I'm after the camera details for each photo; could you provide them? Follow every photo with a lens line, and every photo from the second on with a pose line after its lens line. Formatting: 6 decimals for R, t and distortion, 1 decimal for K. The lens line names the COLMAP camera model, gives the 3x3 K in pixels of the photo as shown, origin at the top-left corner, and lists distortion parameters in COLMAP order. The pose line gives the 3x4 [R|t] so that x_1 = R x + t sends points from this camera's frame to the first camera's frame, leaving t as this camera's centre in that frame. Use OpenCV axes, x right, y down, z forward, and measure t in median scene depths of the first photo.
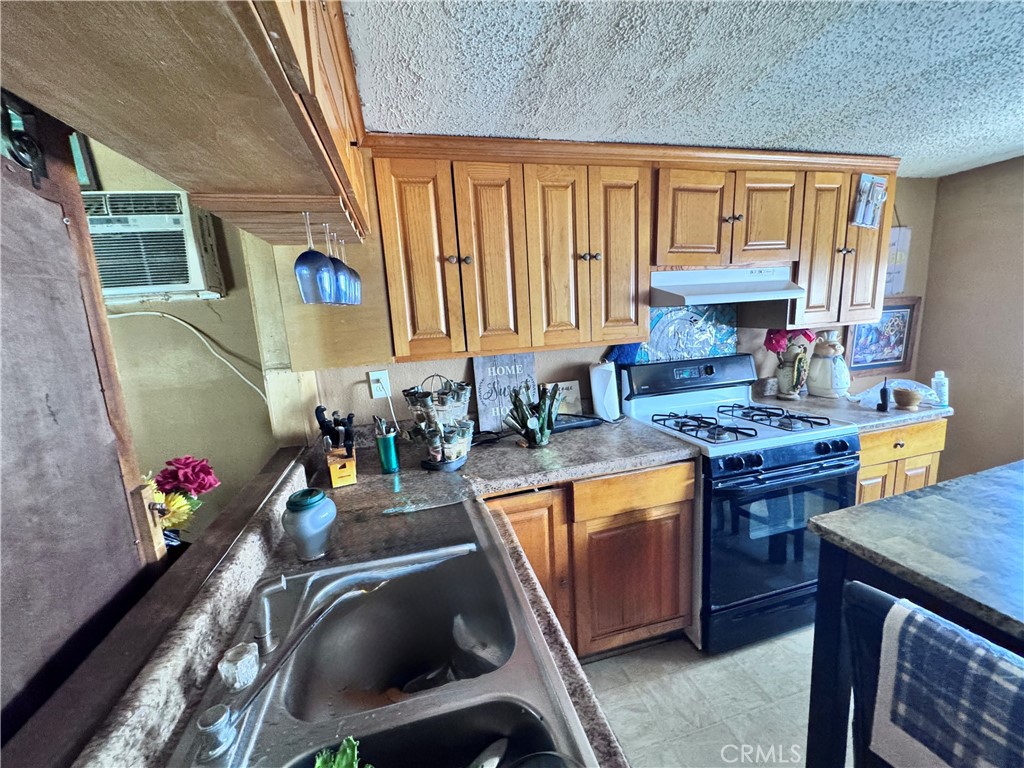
lens RADIAL K [[408.8, 0, 511.3], [0, 408.8, 383.1], [0, 0, 1]] dist [-0.001622, -0.000165]
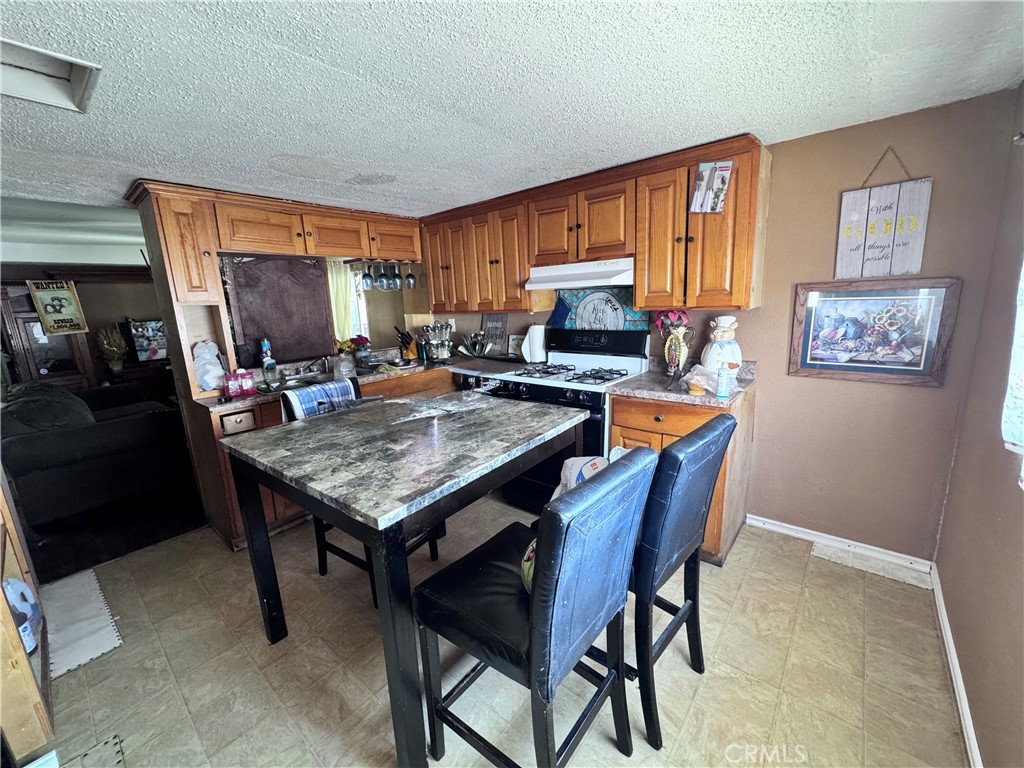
lens RADIAL K [[408.8, 0, 511.3], [0, 408.8, 383.1], [0, 0, 1]] dist [-0.001622, -0.000165]
pose [[0.574368, 0.197294, -0.794466, 1.602569], [-0.136593, 0.980014, 0.144621, -0.051921], [0.807120, 0.025453, 0.589838, 0.012177]]
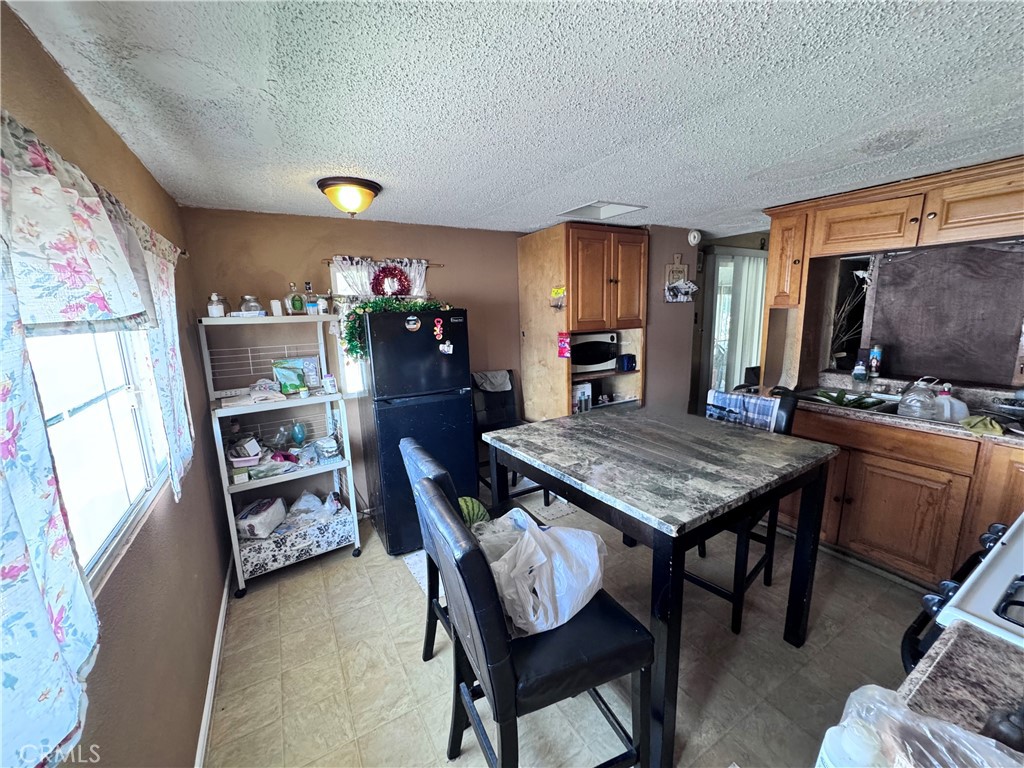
lens RADIAL K [[408.8, 0, 511.3], [0, 408.8, 383.1], [0, 0, 1]] dist [-0.001622, -0.000165]
pose [[-0.958416, 0.134842, -0.251510, 1.305869], [0.035589, 0.930923, 0.363479, -0.291614], [0.283148, 0.339413, -0.897010, 1.116902]]
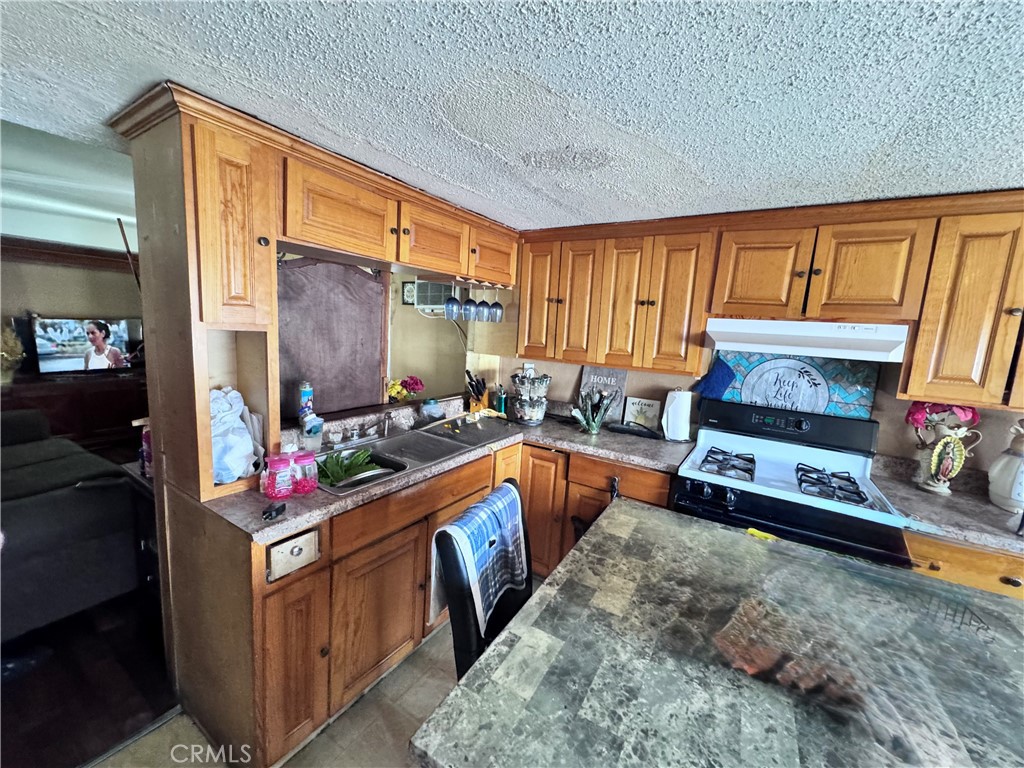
lens RADIAL K [[408.8, 0, 511.3], [0, 408.8, 383.1], [0, 0, 1]] dist [-0.001622, -0.000165]
pose [[0.671979, 0.197665, -0.713704, 0.806357], [-0.226279, 0.972436, 0.056273, -0.030462], [0.705154, 0.123682, 0.698184, -0.176748]]
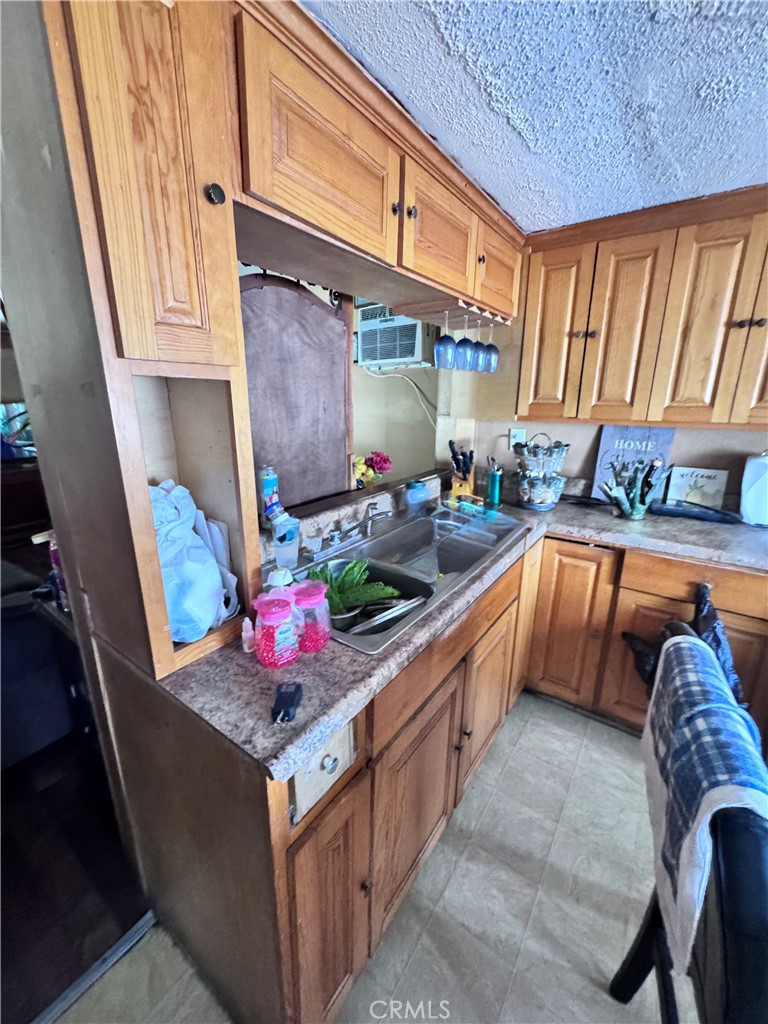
lens RADIAL K [[410.8, 0, 386.3], [0, 410.8, 510.4], [0, 0, 1]] dist [-0.000304, 0.000062]
pose [[0.642414, 0.264196, -0.719378, 0.389978], [-0.179780, 0.964456, 0.193657, 0.040525], [0.744972, 0.004922, 0.667077, -0.142608]]
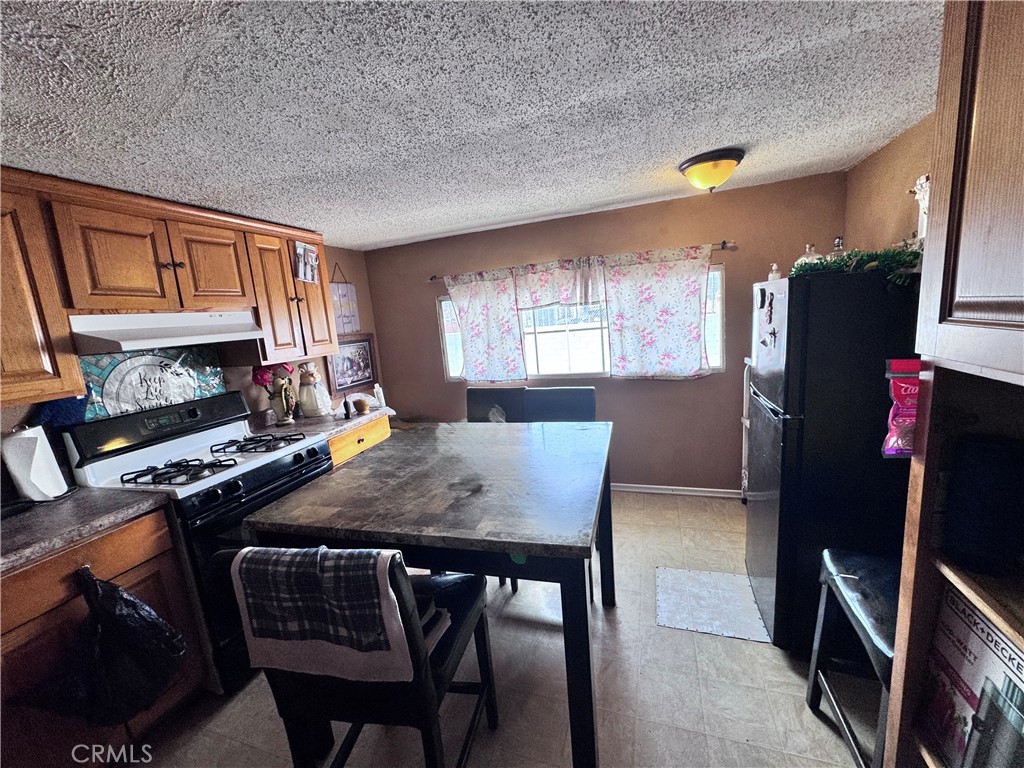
lens RADIAL K [[408.8, 0, 511.3], [0, 408.8, 383.1], [0, 0, 1]] dist [-0.001622, -0.000165]
pose [[0.555973, -0.128884, 0.821147, 0.130678], [0.205071, 0.978636, 0.014755, 0.047097], [-0.805506, 0.160190, 0.570526, -0.221780]]
